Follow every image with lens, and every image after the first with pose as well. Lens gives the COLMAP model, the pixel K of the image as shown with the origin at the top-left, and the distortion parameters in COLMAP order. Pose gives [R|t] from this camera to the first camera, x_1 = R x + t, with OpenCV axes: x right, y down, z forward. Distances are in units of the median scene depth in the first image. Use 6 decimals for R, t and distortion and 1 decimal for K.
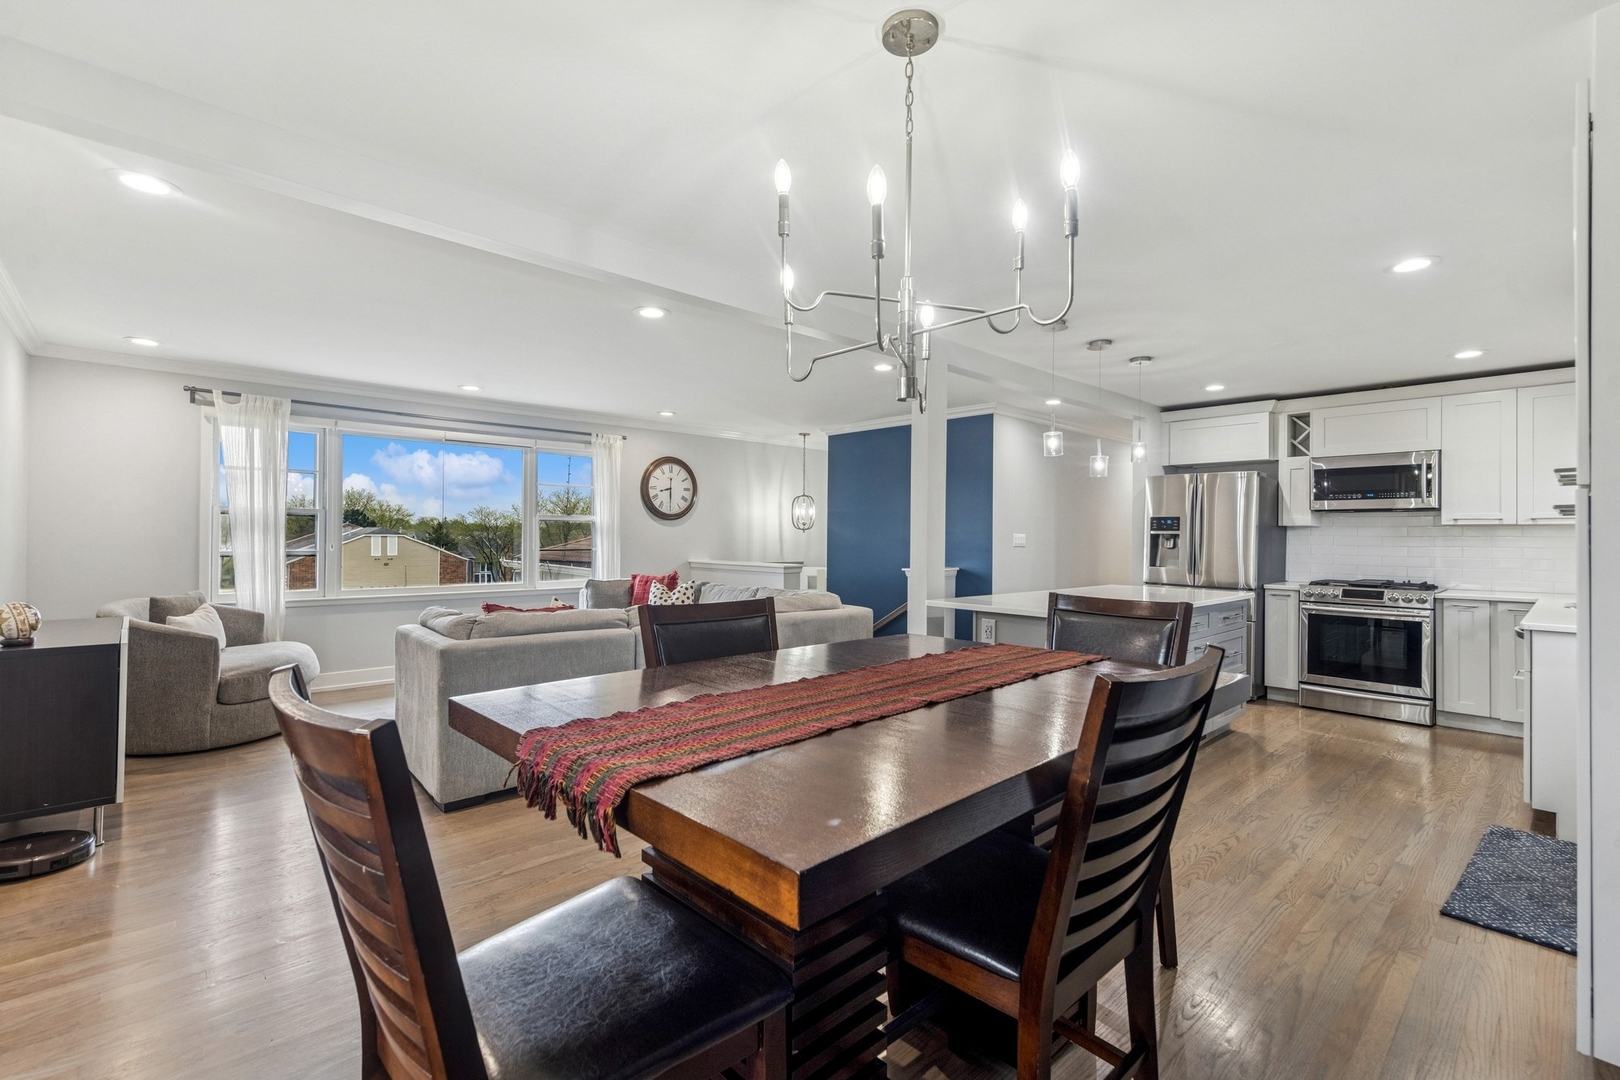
lens RADIAL K [[731.7, 0, 819.2], [0, 731.7, 534.4], [0, 0, 1]] dist [0.018834, 0.000491]
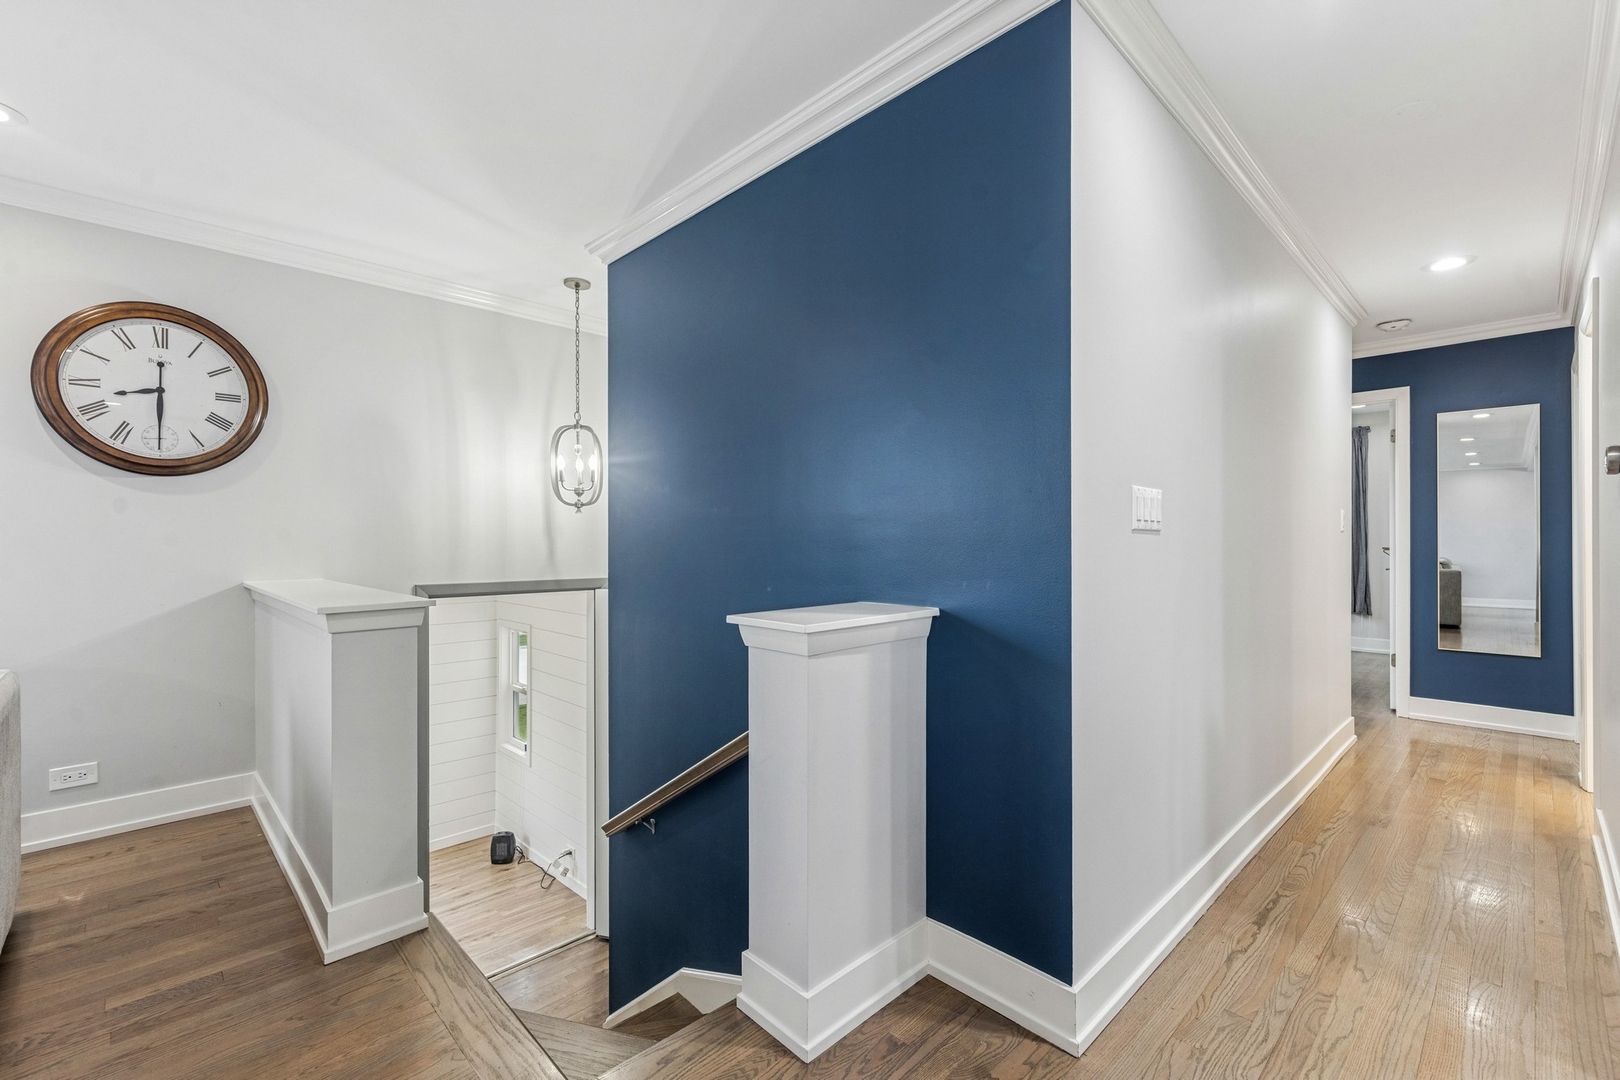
lens RADIAL K [[684.2, 0, 805.5], [0, 684.2, 544.2], [0, 0, 1]] dist [0.006542, -0.000505]
pose [[0.999911, -0.011179, 0.007247, 0.159767], [0.011114, 0.999899, 0.008879, 0.021506], [-0.007346, -0.008798, 0.999934, 0.853145]]
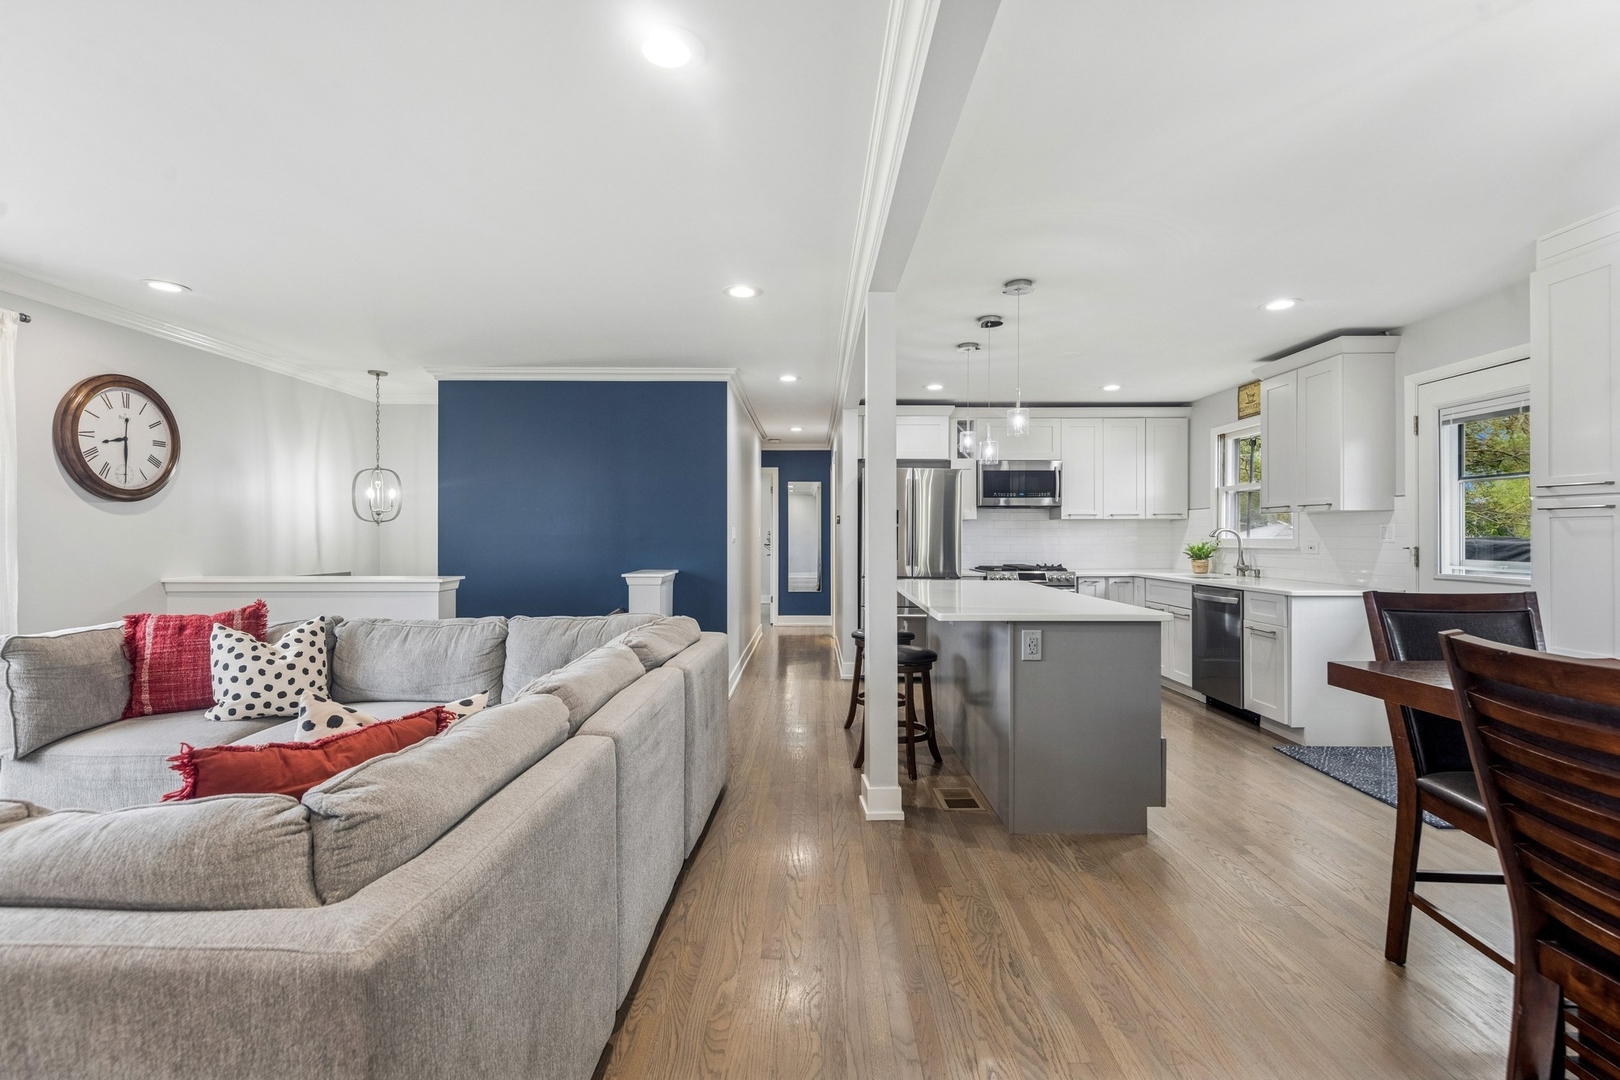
lens RADIAL K [[731.7, 0, 819.6], [0, 731.7, 535.9], [0, 0, 1]] dist [0.018834, 0.000491]
pose [[0.680575, -0.010416, 0.732604, -0.334554], [0.003214, 0.999932, 0.011232, 0.000237], [-0.732671, -0.005290, 0.680562, 0.394107]]
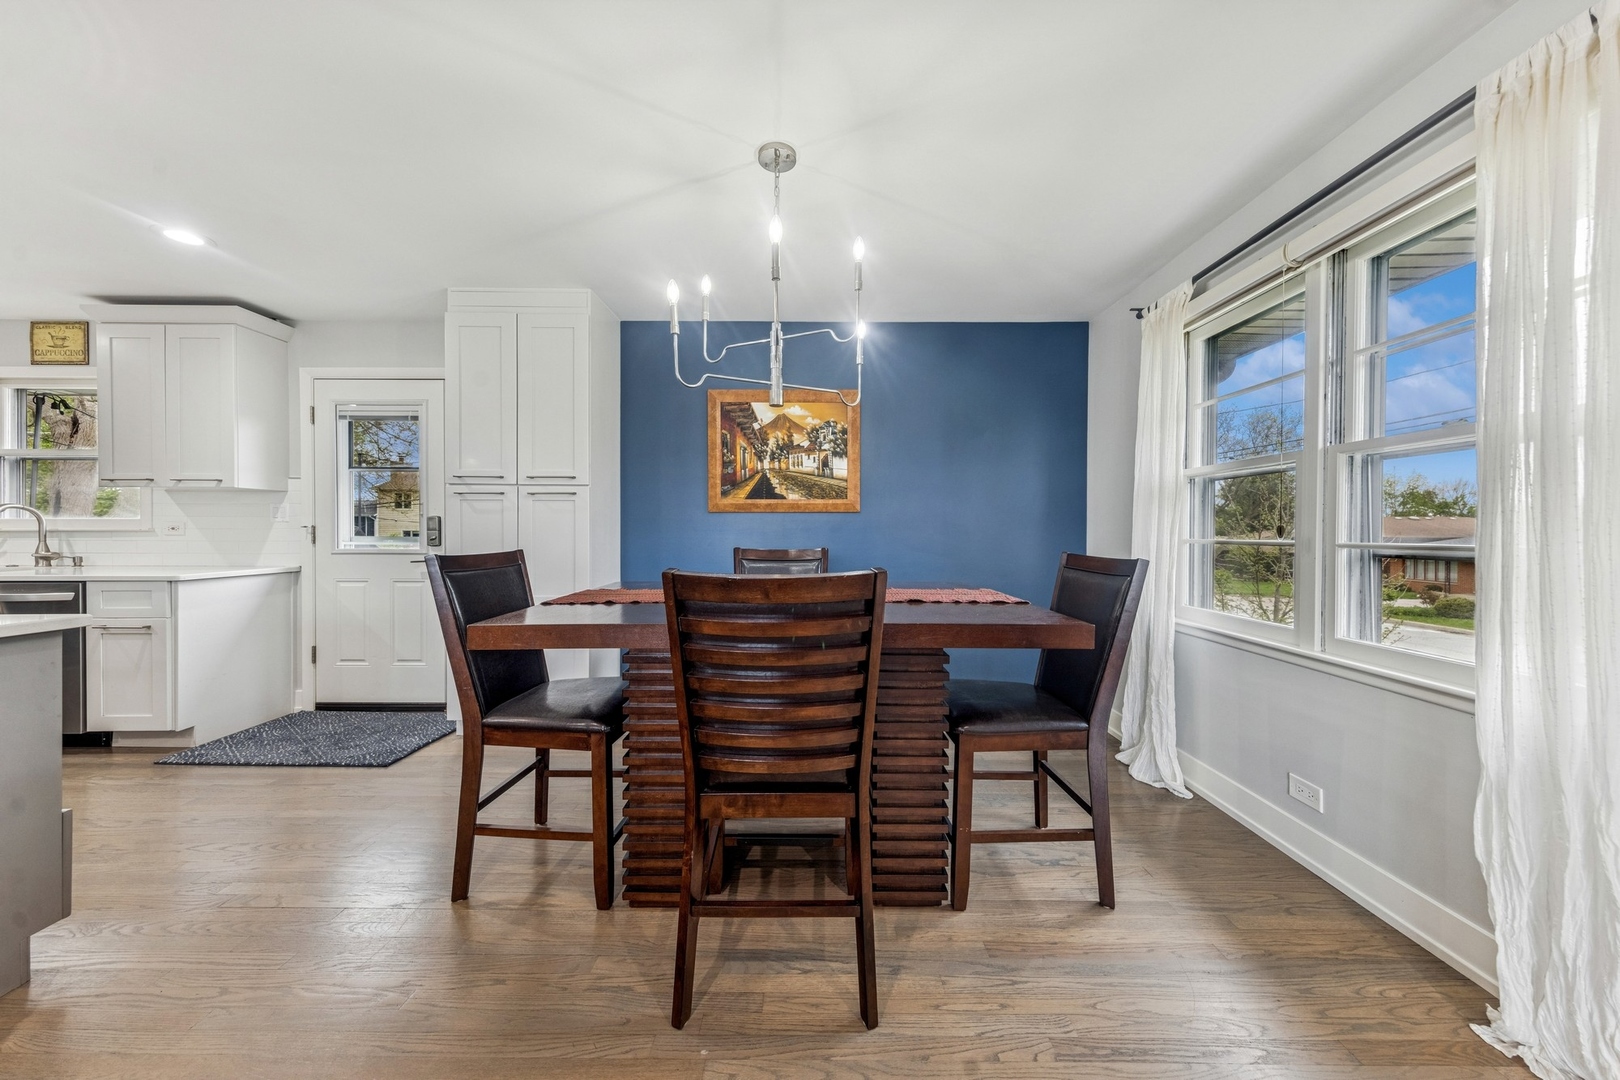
lens RADIAL K [[551.7, 0, 803.0], [0, 551.7, 533.3], [0, 0, 1]] dist [0.006581, 0.000338]
pose [[-0.722383, -0.014268, 0.691346, -0.203918], [-0.012208, 0.999894, 0.007880, 0.017946], [-0.691386, -0.002747, -0.722481, 0.523842]]
